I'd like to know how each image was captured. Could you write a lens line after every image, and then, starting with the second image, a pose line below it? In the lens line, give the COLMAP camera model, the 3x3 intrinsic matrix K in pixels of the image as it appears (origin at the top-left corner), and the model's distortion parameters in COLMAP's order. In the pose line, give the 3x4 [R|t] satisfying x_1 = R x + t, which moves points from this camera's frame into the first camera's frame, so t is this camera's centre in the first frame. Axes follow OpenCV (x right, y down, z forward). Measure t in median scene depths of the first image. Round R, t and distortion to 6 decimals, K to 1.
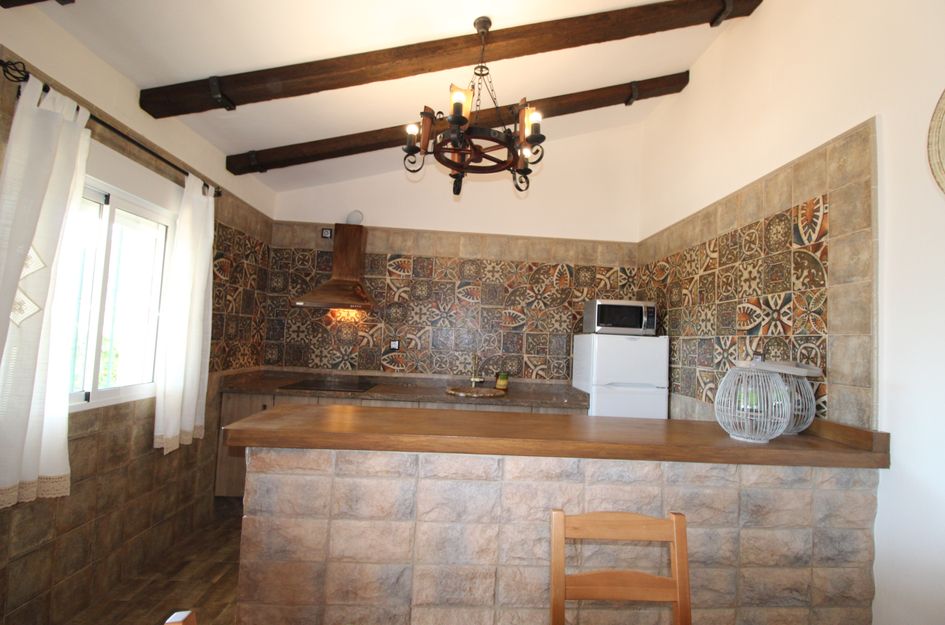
lens RADIAL K [[438.3, 0, 483.9], [0, 438.3, 314.4], [0, 0, 1]] dist [0.002470, -0.014981]
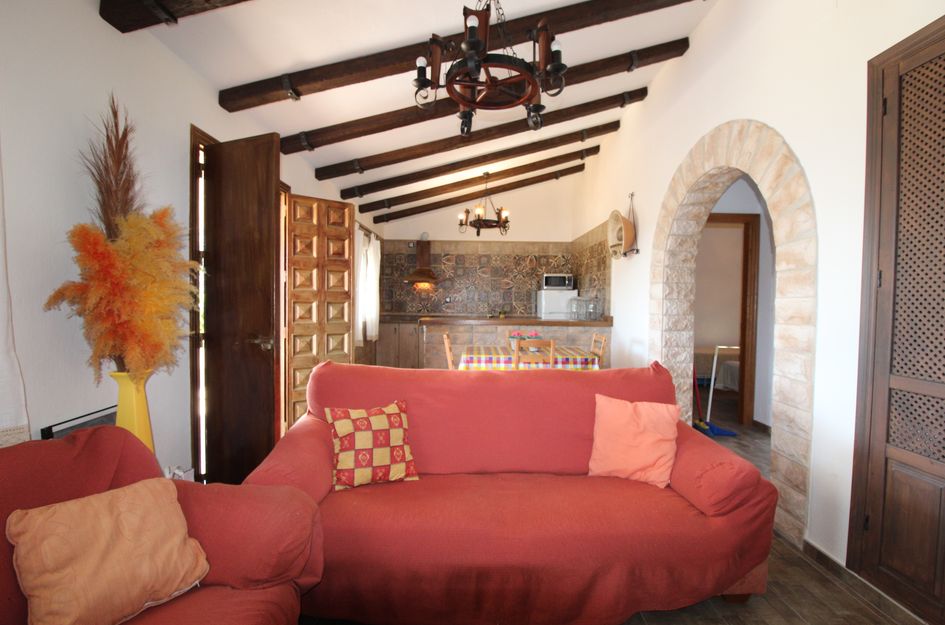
lens RADIAL K [[438.3, 0, 483.9], [0, 438.3, 314.4], [0, 0, 1]] dist [0.002470, -0.014981]
pose [[0.998433, -0.037773, -0.041296, 0.040055], [0.041073, 0.995766, 0.082241, -0.021612], [0.038014, -0.083808, 0.995757, -1.000599]]
